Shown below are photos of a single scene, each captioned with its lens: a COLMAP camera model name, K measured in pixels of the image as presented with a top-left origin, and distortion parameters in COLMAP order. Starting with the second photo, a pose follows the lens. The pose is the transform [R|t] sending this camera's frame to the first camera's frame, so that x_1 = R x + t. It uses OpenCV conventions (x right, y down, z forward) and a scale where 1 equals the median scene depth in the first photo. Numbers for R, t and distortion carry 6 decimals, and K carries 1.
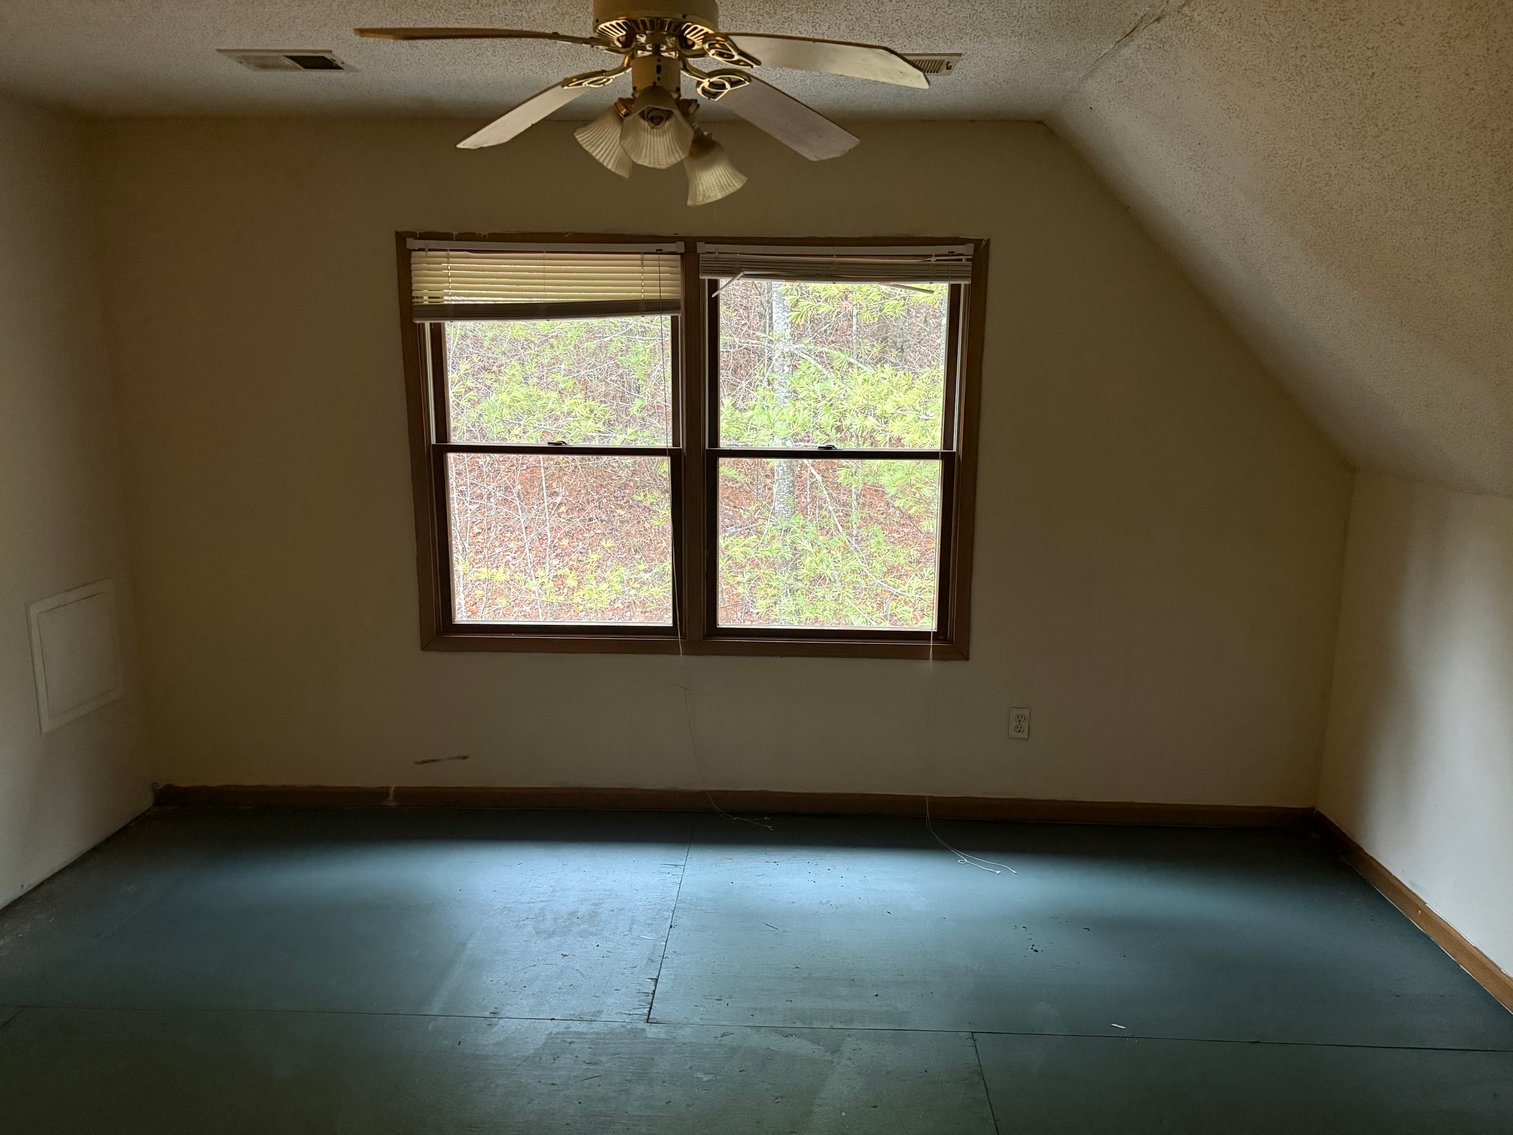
lens RADIAL K [[1057.8, 0, 755.9], [0, 1057.8, 575.8], [0, 0, 1]] dist [0.041003, -0.064125]
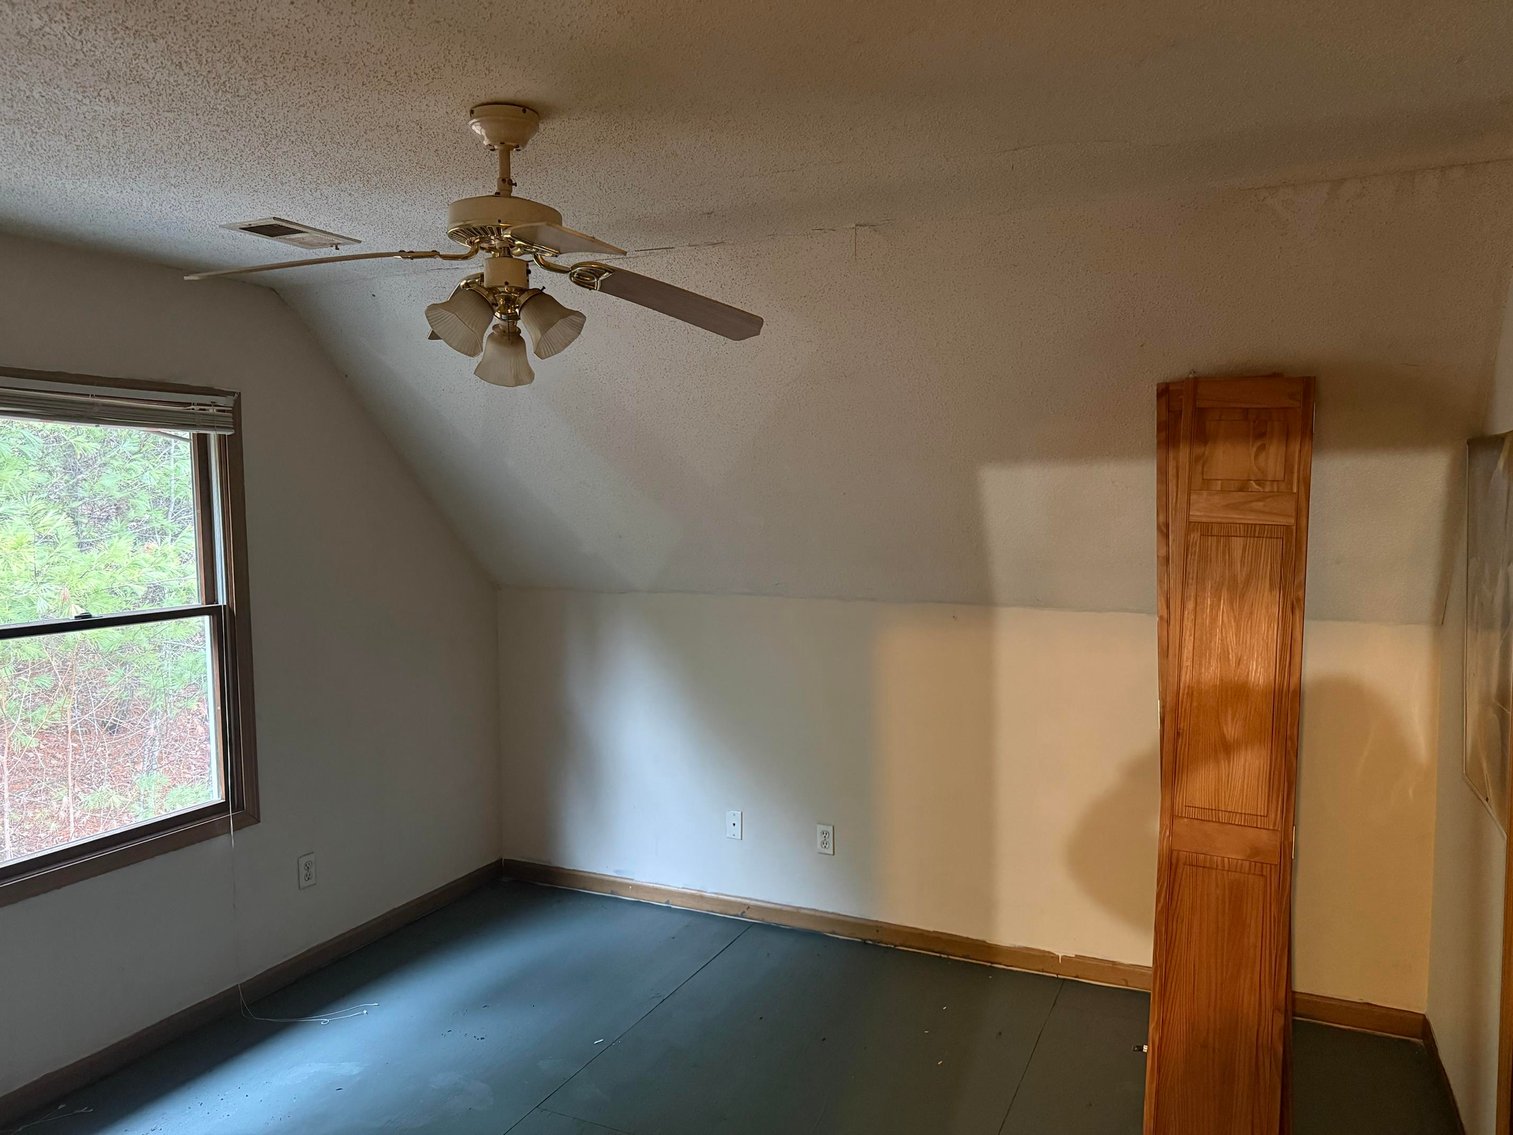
lens RADIAL K [[1057.8, 0, 755.6], [0, 1057.8, 567.2], [0, 0, 1]] dist [0.041003, -0.064125]
pose [[0.364325, -0.063229, 0.929123, -0.535875], [0.210420, 0.977480, -0.015989, -0.035798], [-0.907188, 0.201331, 0.369425, 0.212682]]
